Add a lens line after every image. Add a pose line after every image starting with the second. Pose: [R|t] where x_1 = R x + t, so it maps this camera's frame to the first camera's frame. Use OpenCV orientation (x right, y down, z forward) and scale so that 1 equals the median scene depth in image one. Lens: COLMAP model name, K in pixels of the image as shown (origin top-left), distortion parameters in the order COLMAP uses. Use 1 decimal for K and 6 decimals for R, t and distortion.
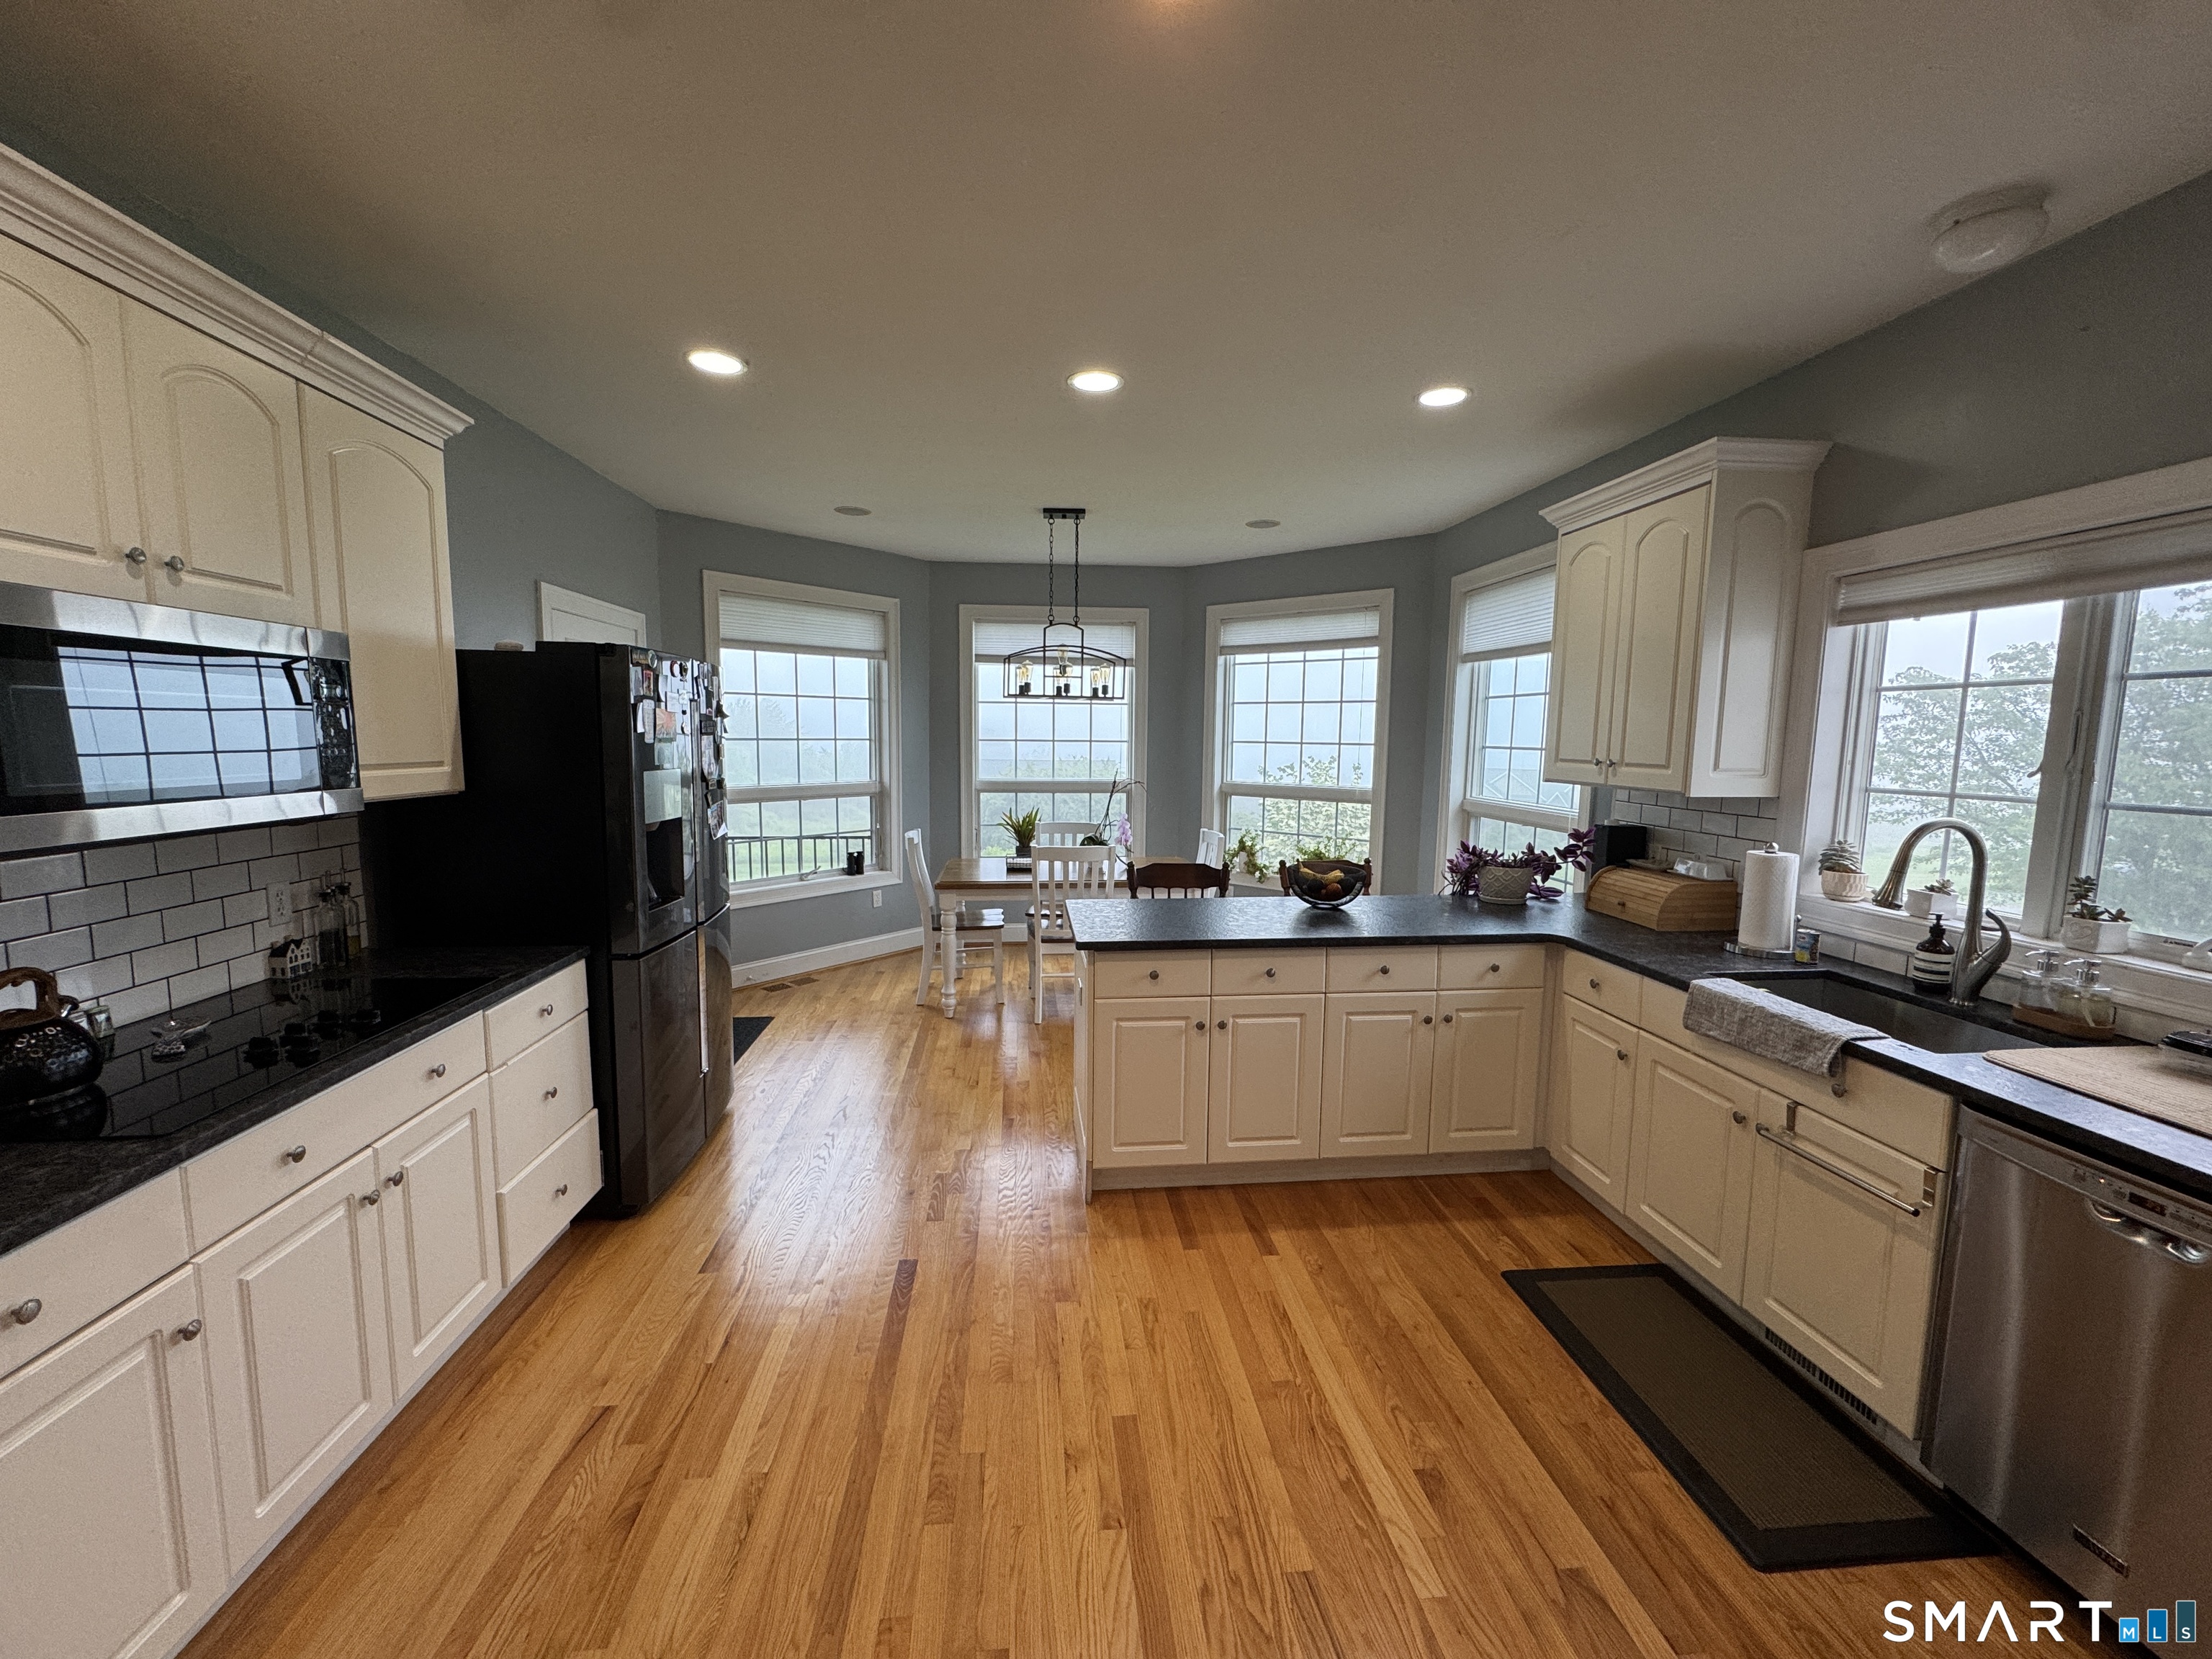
lens RADIAL K [[878.9, 0, 1102.2], [0, 878.9, 828.3], [0, 0, 1]] dist [0.000155, 0.000157]
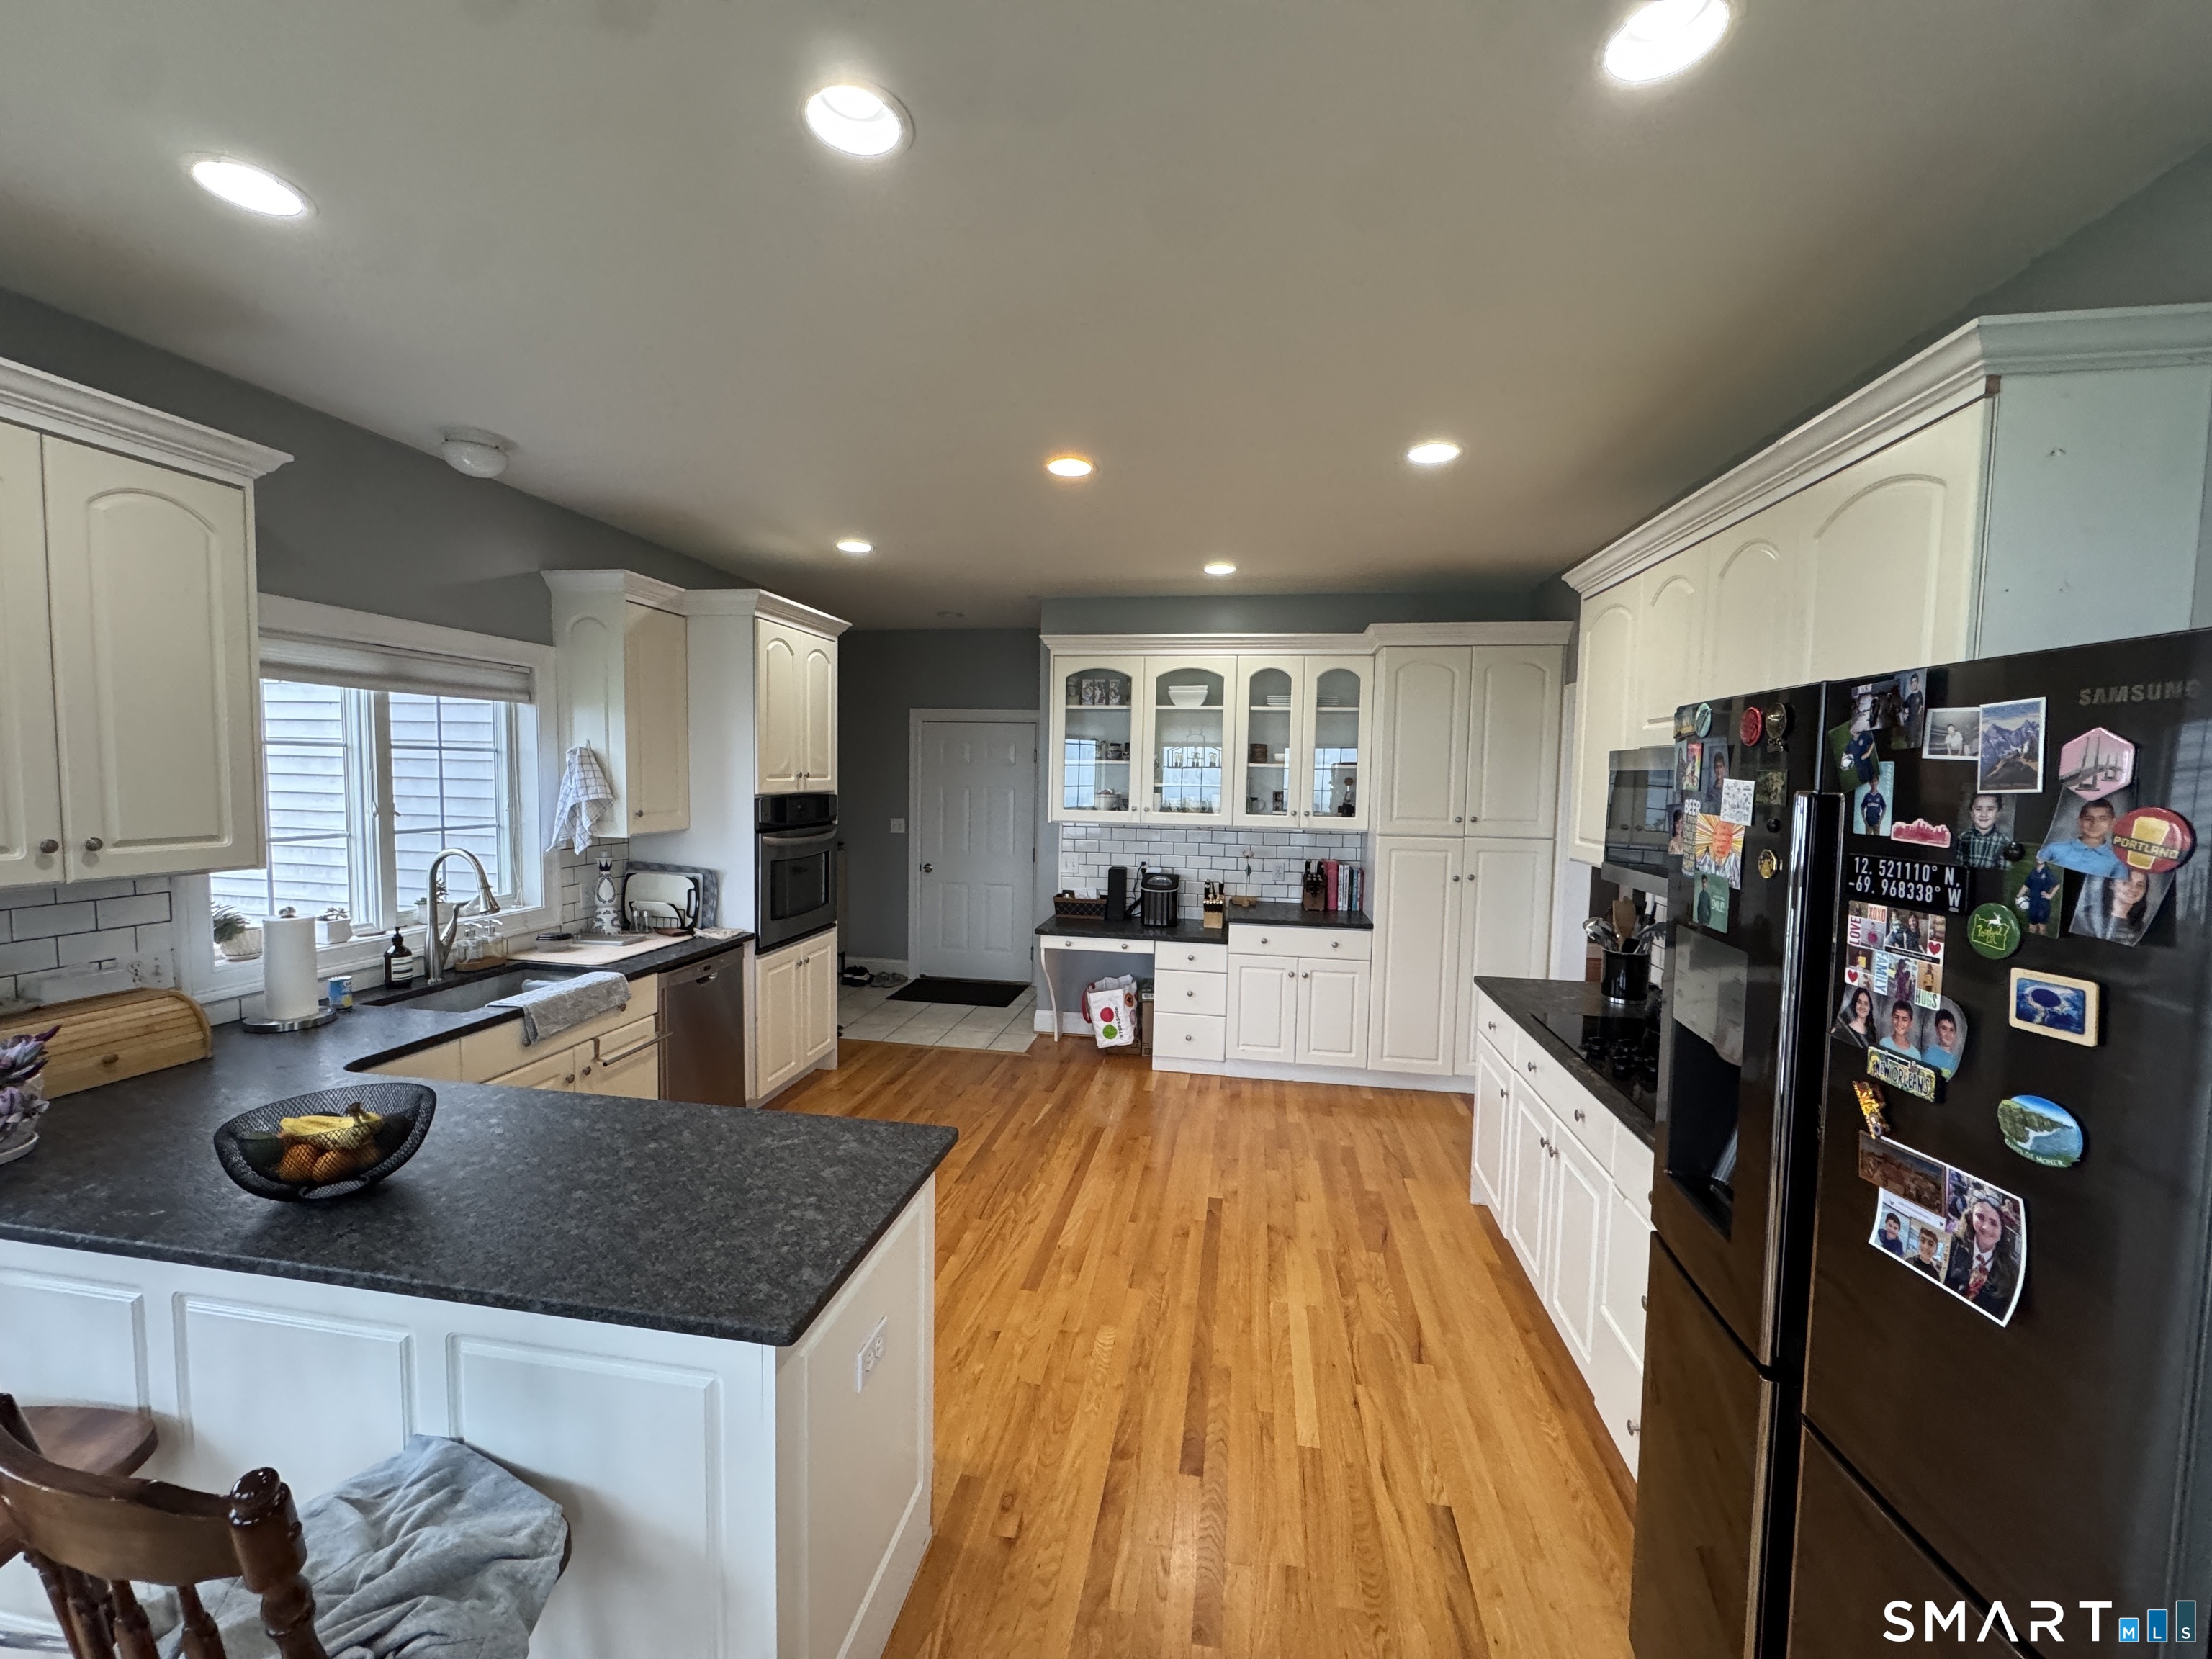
lens RADIAL K [[878.9, 0, 1102.2], [0, 878.9, 828.3], [0, 0, 1]] dist [0.000155, 0.000157]
pose [[-0.965227, -0.040865, 0.258199, -0.291386], [0.003114, 0.985839, 0.167667, -0.204161], [-0.261395, 0.162640, -0.951431, 1.533807]]
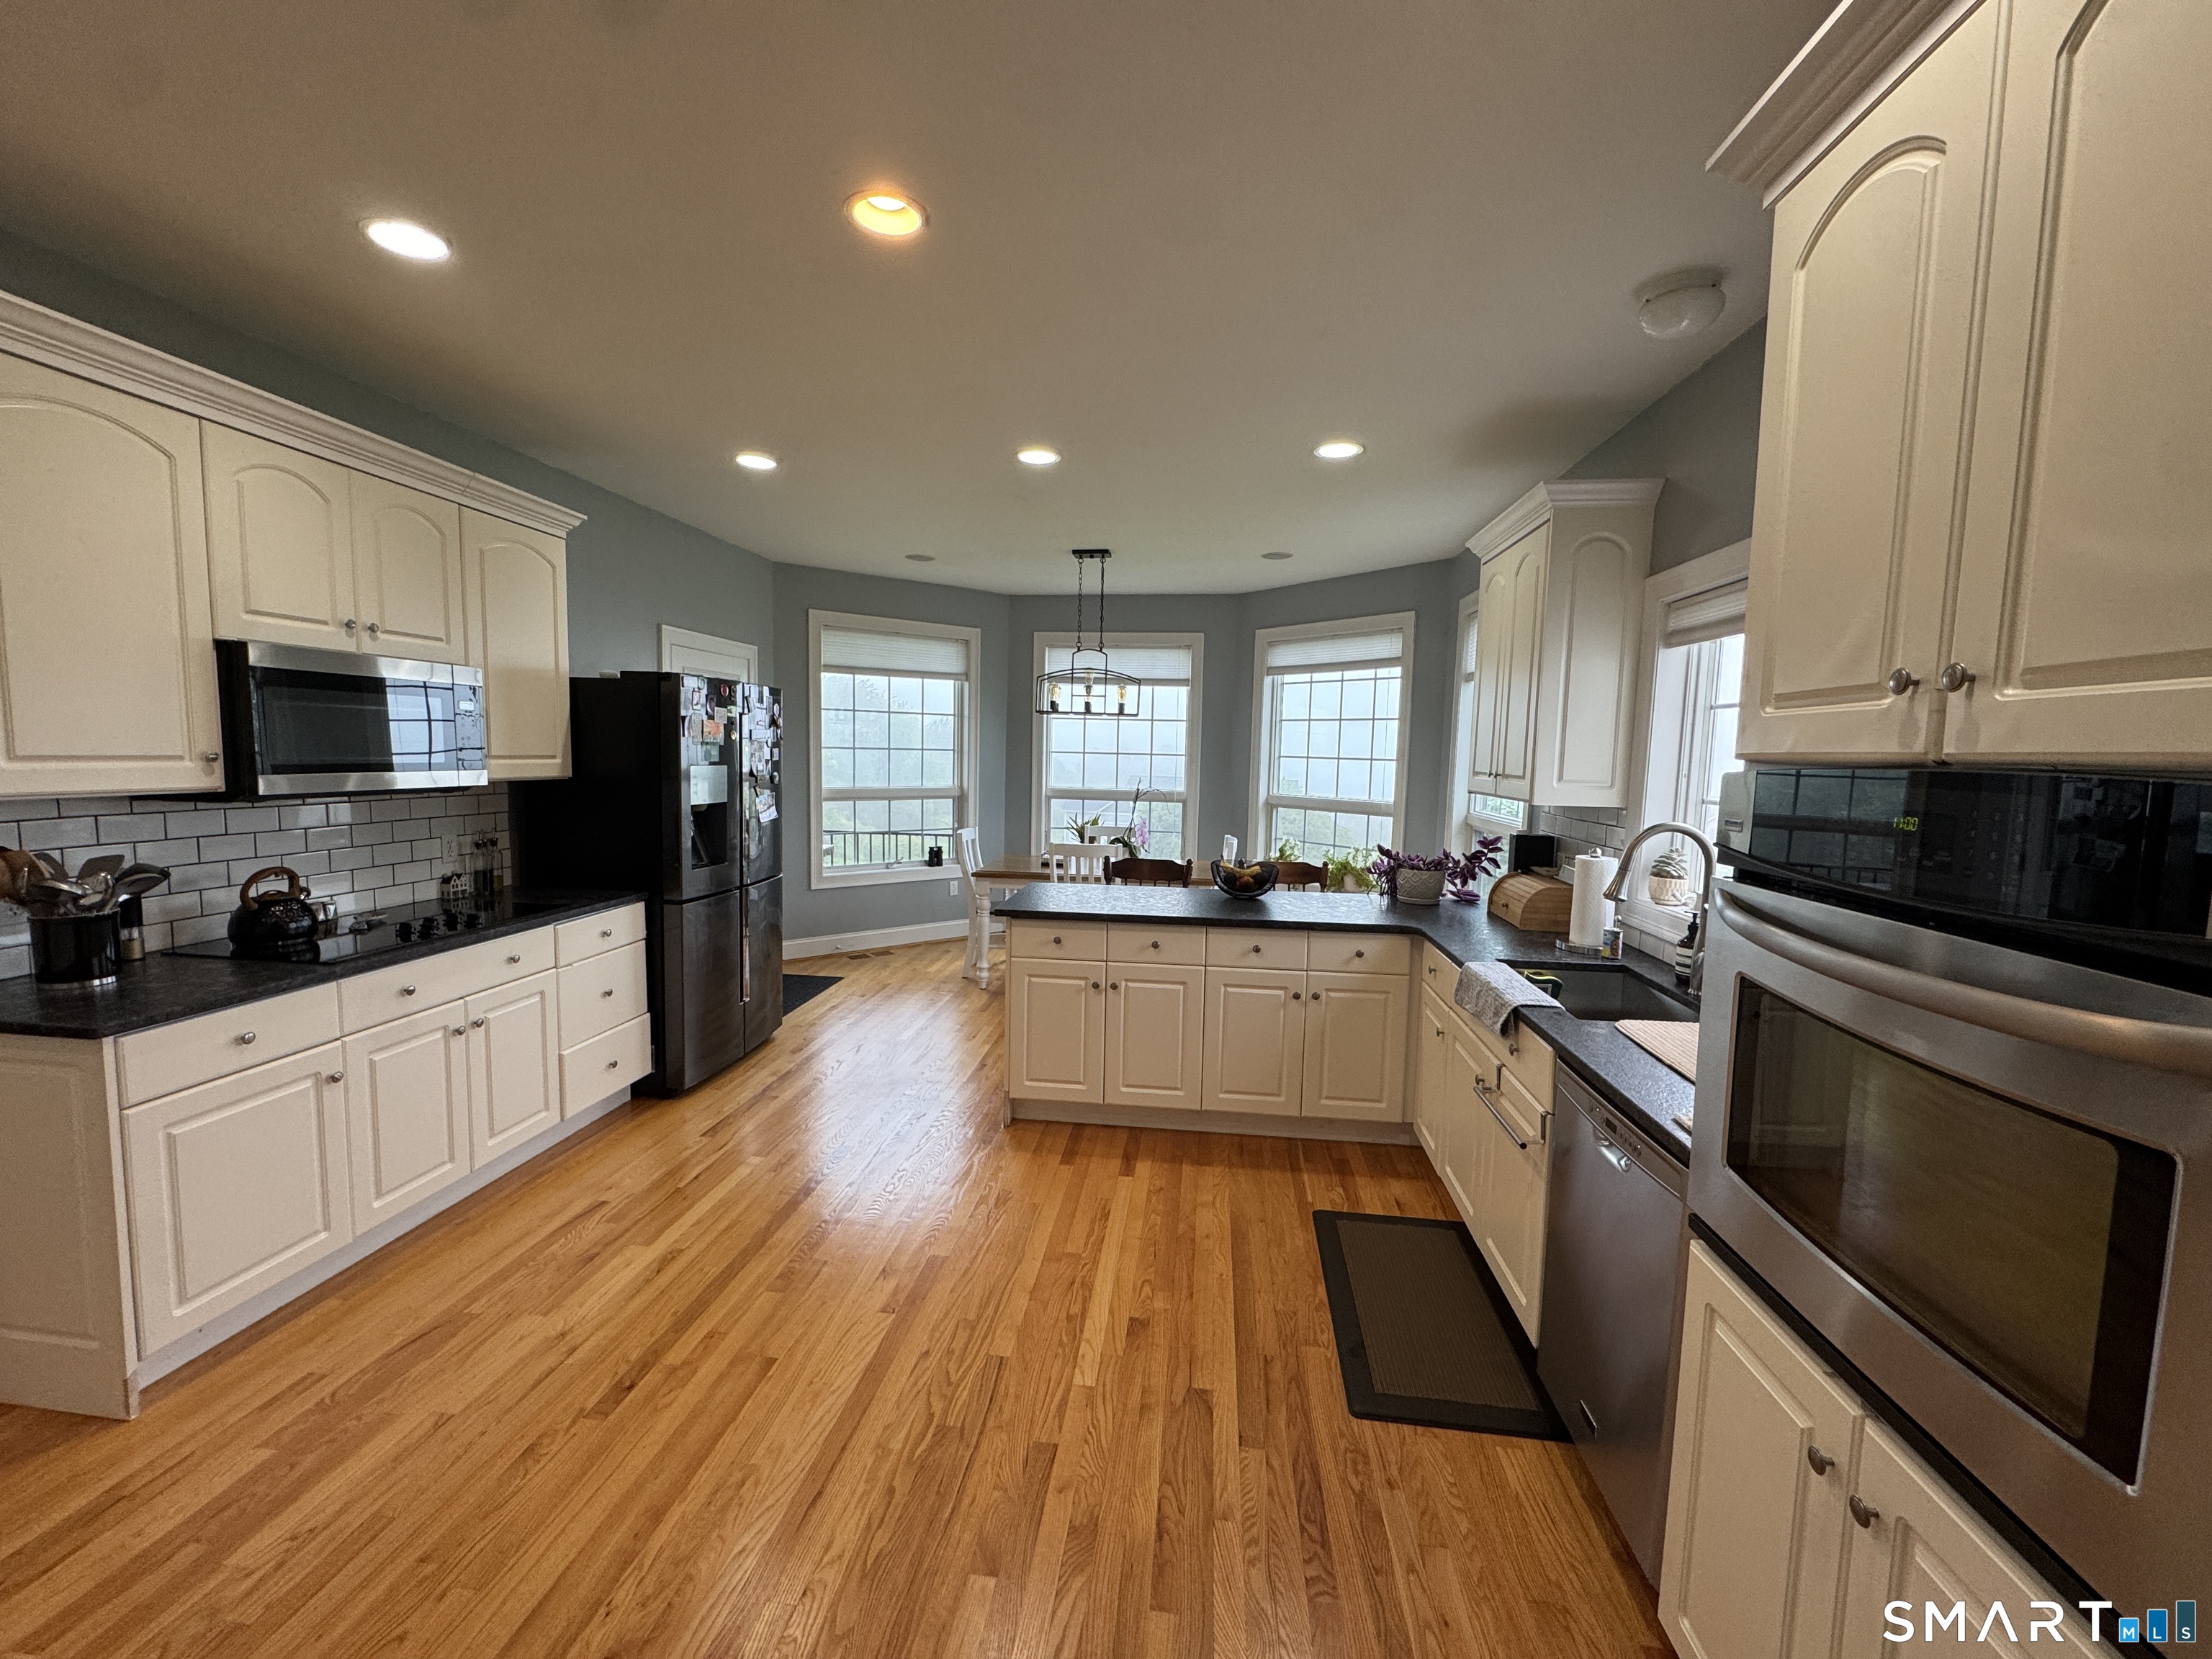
lens RADIAL K [[878.9, 0, 1102.2], [0, 878.9, 828.3], [0, 0, 1]] dist [0.000155, 0.000157]
pose [[0.976505, 0.031218, -0.213222, 0.369045], [-0.035613, 0.999224, -0.016801, 0.029781], [0.212532, 0.023999, 0.976859, -0.175901]]
